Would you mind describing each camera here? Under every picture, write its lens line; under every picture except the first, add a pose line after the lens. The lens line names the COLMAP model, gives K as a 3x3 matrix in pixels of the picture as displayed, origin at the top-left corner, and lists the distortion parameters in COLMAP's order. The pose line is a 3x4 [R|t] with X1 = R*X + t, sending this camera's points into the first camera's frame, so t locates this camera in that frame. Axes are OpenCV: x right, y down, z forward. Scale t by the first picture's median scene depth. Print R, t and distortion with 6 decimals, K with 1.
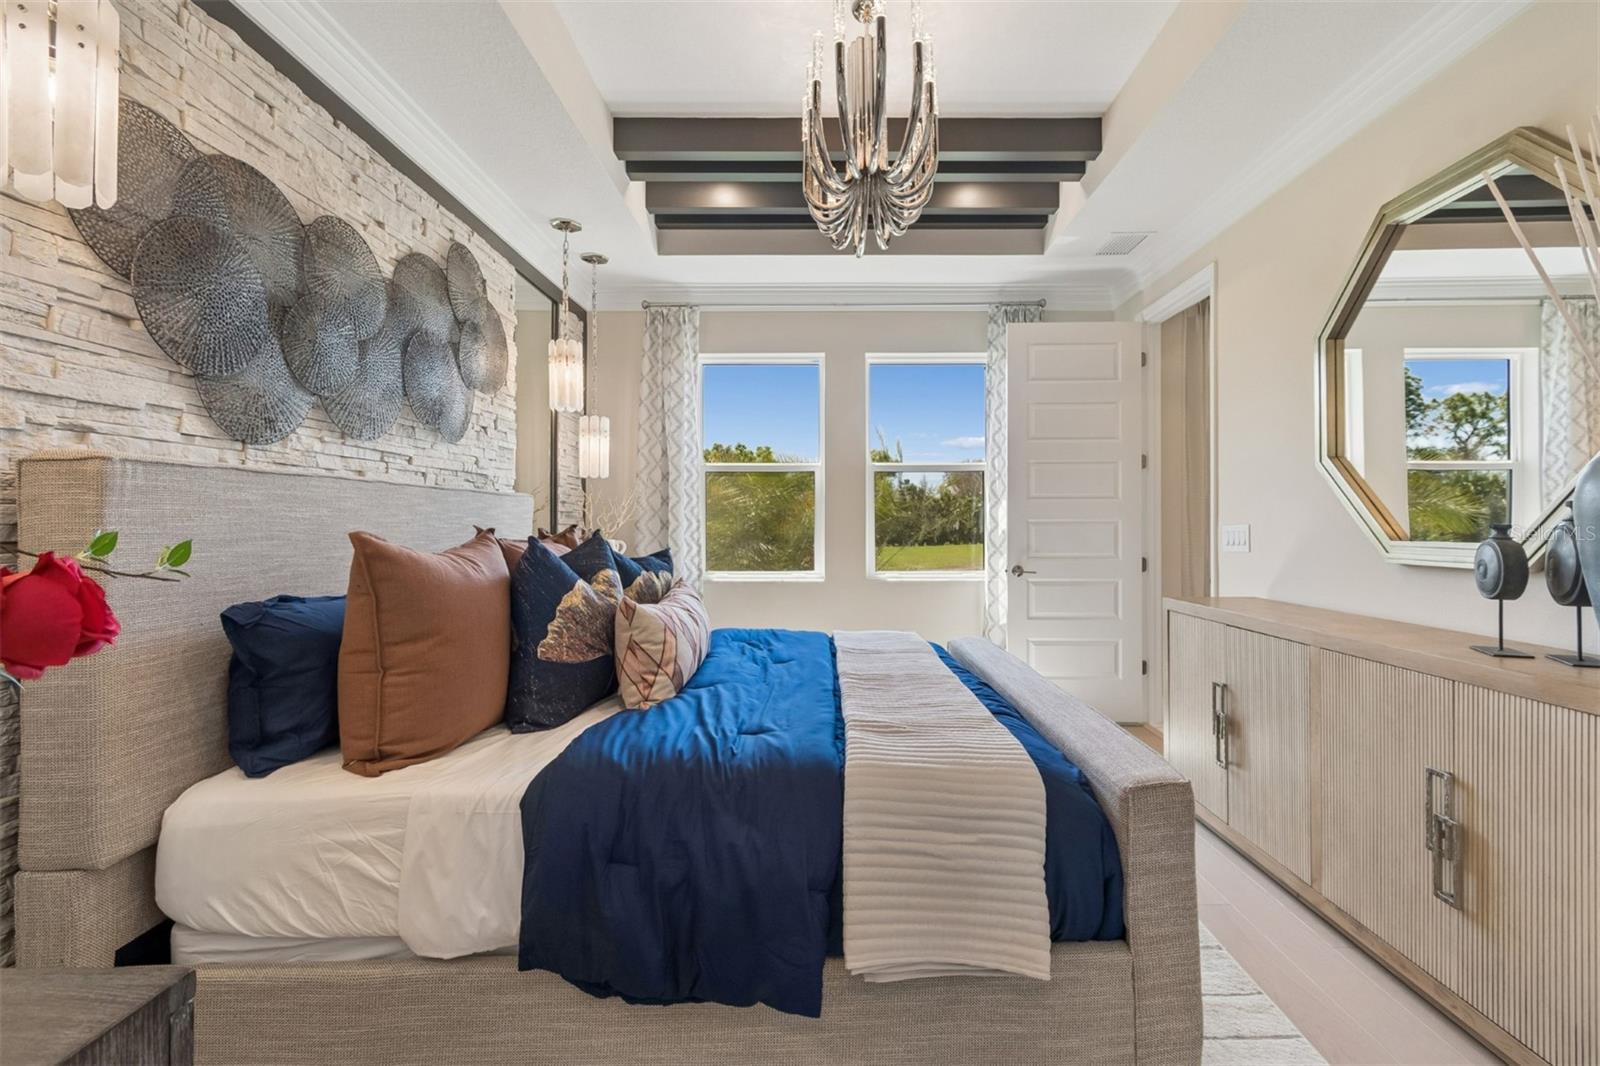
lens RADIAL K [[718.0, 0, 792.9], [0, 718.0, 526.7], [0, 0, 1]] dist [-0.000040, -0.001406]
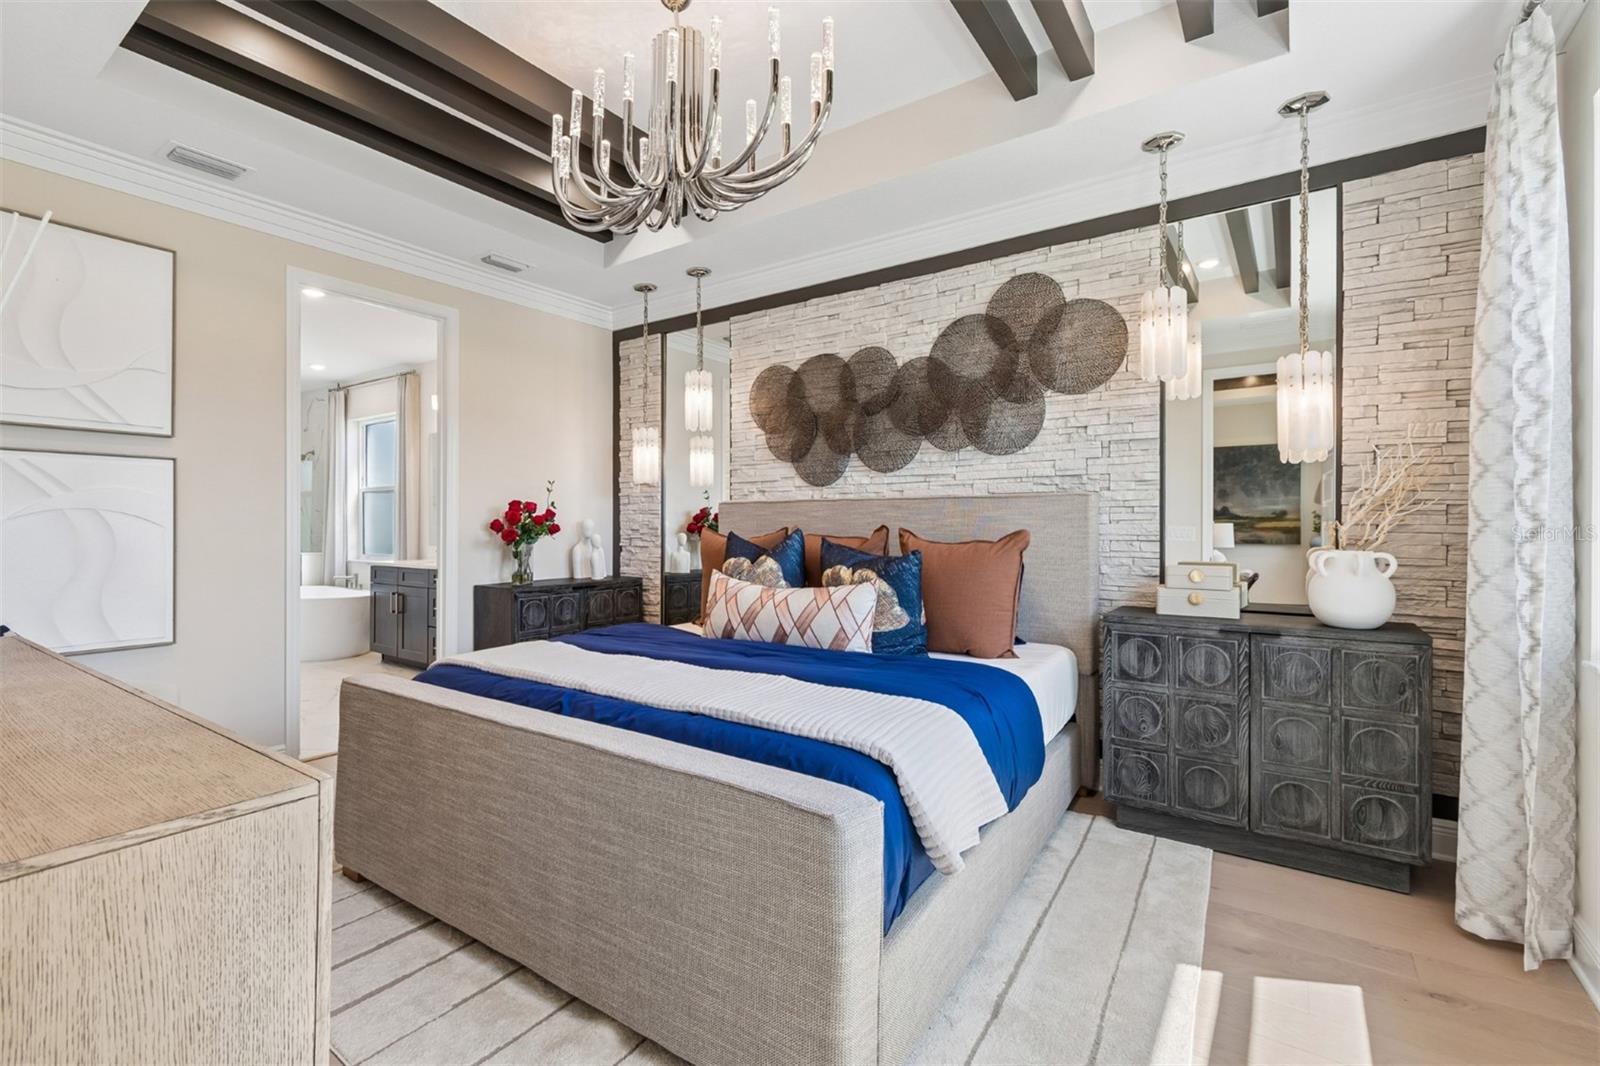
lens RADIAL K [[718.0, 0, 803.3], [0, 718.0, 531.4], [0, 0, 1]] dist [-0.000040, -0.001406]
pose [[-0.525497, 0.001849, -0.850794, 0.930007], [-0.005596, 0.999969, 0.005629, 0.004193], [0.850777, 0.007719, -0.525470, 1.800400]]
